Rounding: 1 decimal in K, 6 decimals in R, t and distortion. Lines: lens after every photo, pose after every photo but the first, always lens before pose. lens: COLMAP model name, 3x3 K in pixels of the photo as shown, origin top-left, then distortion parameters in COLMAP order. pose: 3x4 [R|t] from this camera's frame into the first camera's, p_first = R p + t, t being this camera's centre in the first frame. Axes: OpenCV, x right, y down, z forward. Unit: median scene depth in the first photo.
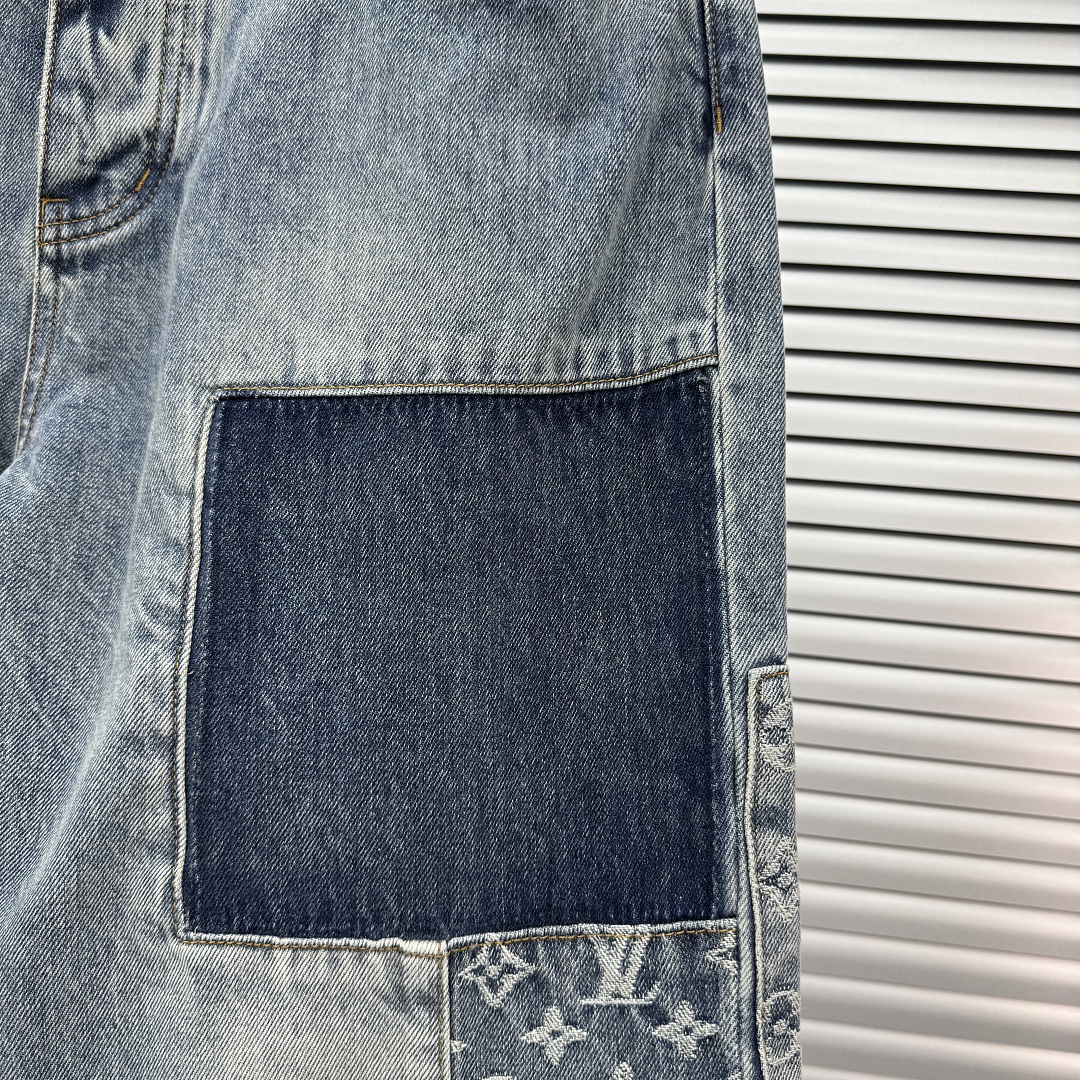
lens RADIAL K [[852.3, 0, 549.8], [0, 852.3, 551.7], [0, 0, 1]] dist [0.022278, -0.061824]
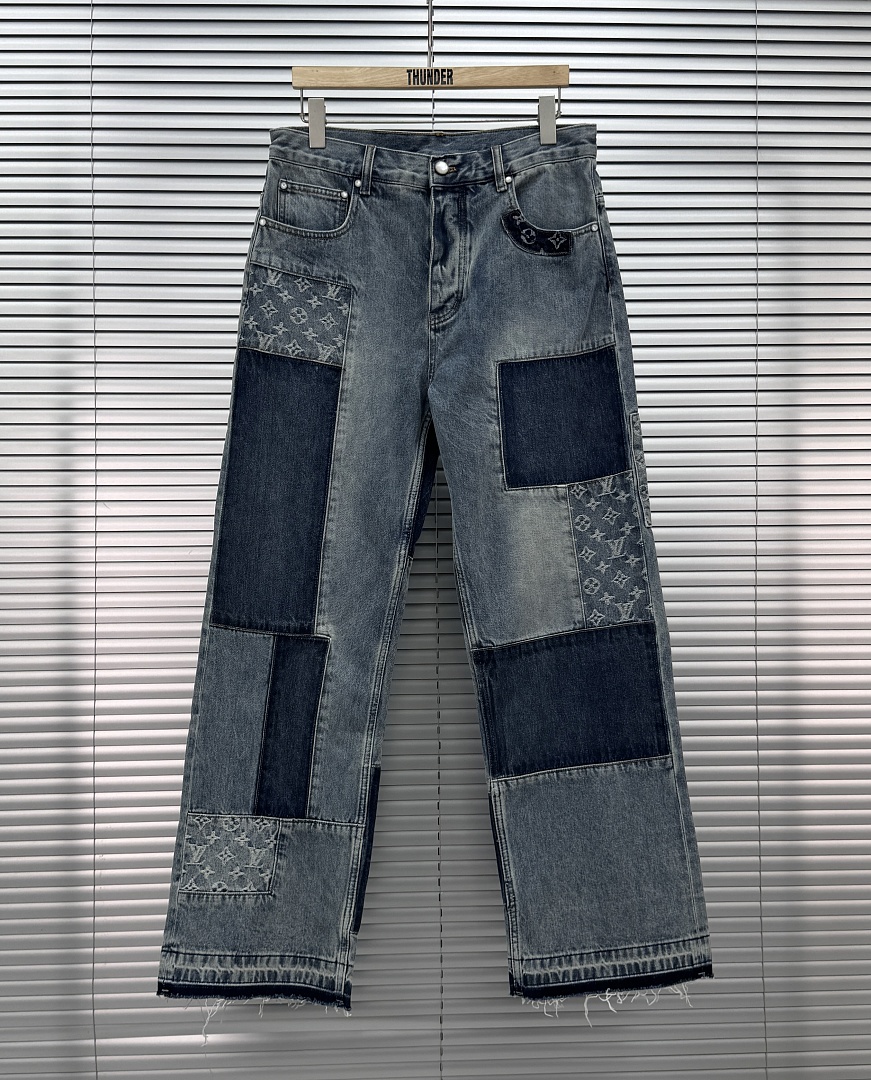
lens RADIAL K [[1080.9, 0, 439.5], [0, 1080.9, 561.7], [0, 0, 1]] dist [0.018029, 0.000000]
pose [[0.991090, -0.109144, 0.076339, -1.211321], [0.103457, 0.991812, 0.074866, 0.360301], [-0.083886, -0.066301, 0.994267, -4.388574]]
